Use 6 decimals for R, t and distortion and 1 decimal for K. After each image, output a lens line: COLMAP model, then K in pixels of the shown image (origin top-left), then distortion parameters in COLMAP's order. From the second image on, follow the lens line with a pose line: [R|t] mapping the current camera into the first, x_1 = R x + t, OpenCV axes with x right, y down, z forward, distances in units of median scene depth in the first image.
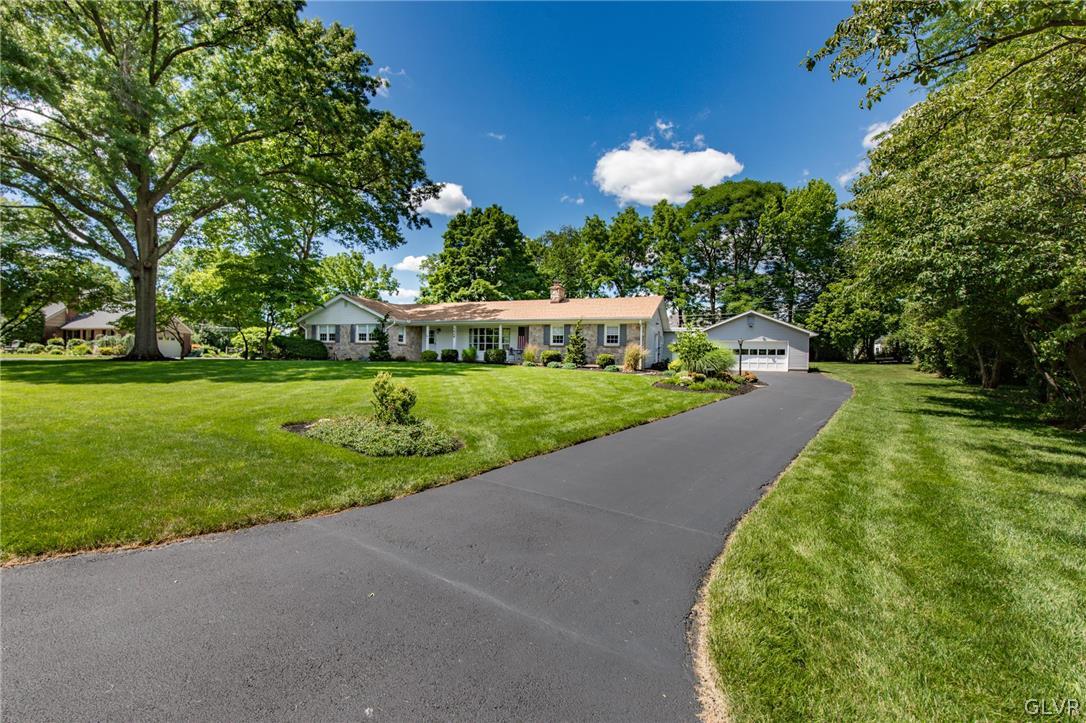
lens RADIAL K [[470.7, 0, 545.9], [0, 470.7, 361.9], [0, 0, 1]] dist [-0.000315, -0.000438]
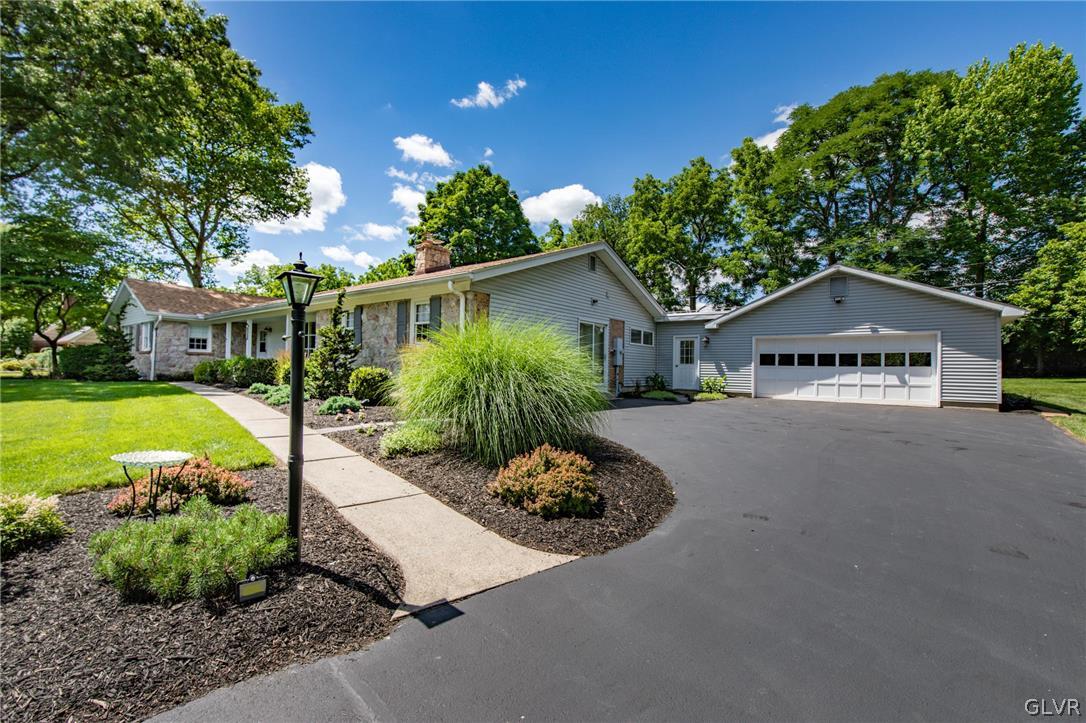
lens RADIAL K [[470.7, 0, 539.5], [0, 470.7, 358.9], [0, 0, 1]] dist [-0.000315, -0.000438]
pose [[0.953989, -0.010872, -0.299646, 0.215482], [0.001627, 0.999515, -0.031085, -0.006124], [0.299838, 0.029167, 0.953544, 0.356857]]
